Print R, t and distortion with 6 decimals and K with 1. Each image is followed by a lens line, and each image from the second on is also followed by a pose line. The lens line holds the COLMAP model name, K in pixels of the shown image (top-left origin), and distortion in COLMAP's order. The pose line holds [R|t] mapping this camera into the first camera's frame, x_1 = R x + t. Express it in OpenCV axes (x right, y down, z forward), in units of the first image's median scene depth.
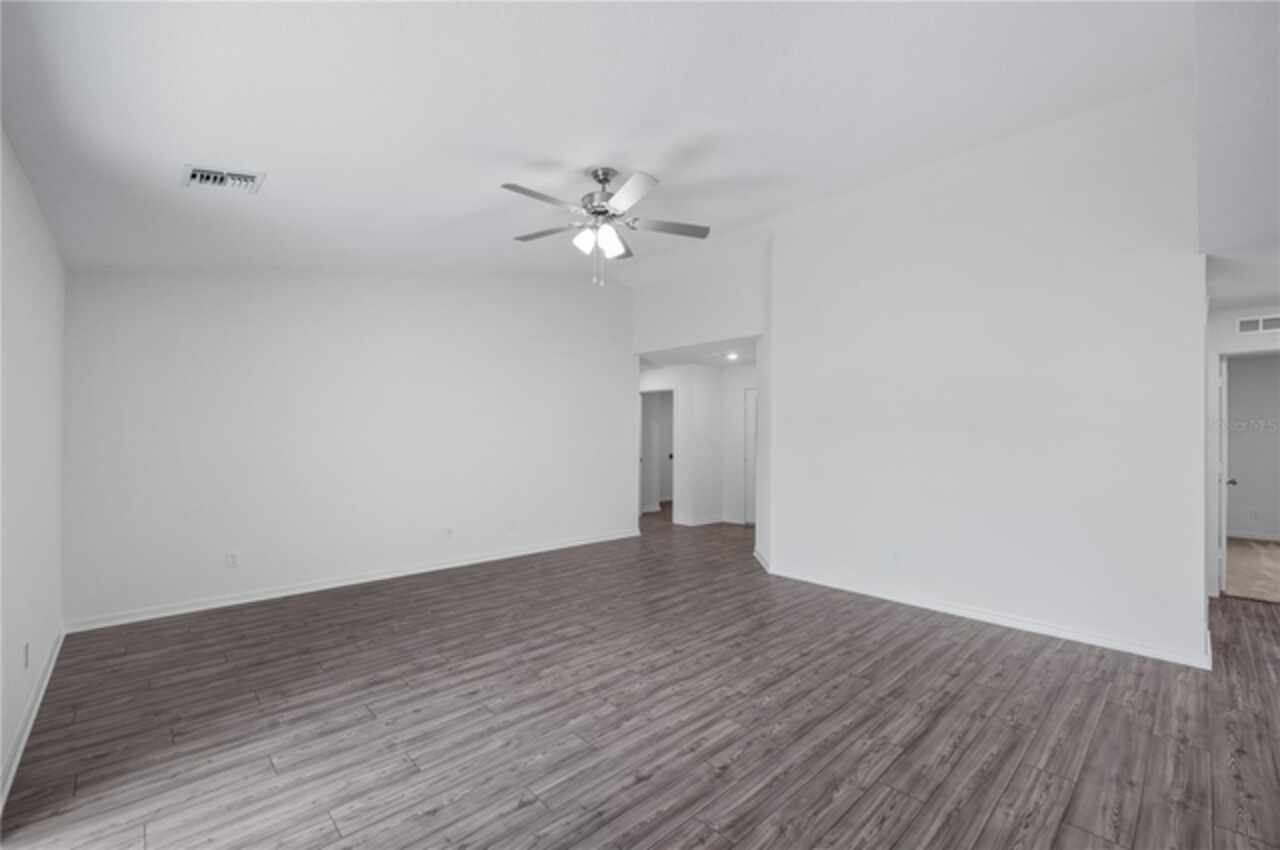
lens RADIAL K [[532.5, 0, 640.0], [0, 532.5, 425.0], [0, 0, 1]] dist [0.001410, 0.000210]
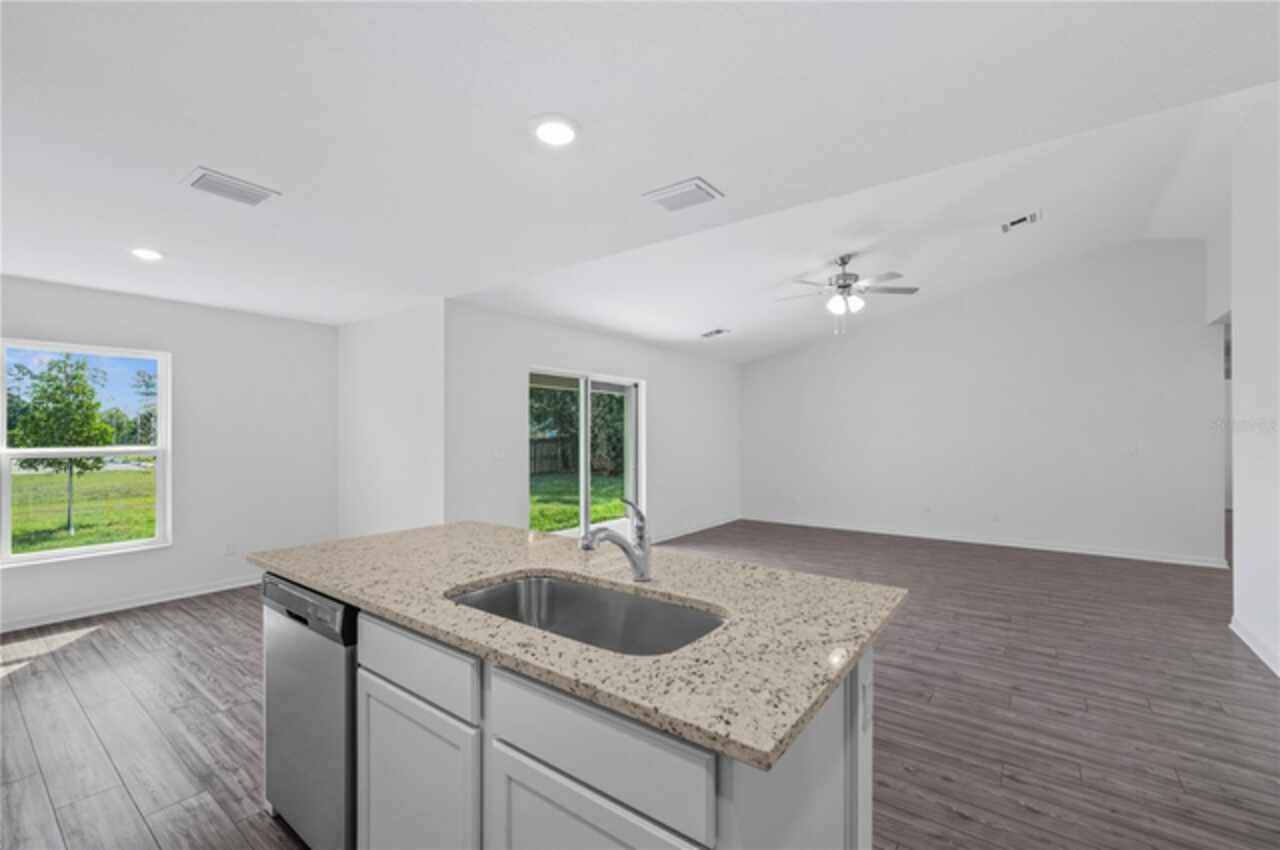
lens RADIAL K [[532.5, 0, 640.0], [0, 532.5, 425.0], [0, 0, 1]] dist [0.001410, 0.000210]
pose [[0.166924, -0.020368, -0.985759, 1.308416], [0.023667, 0.999581, -0.016646, 0.005455], [0.985686, -0.020552, 0.167336, 0.186642]]
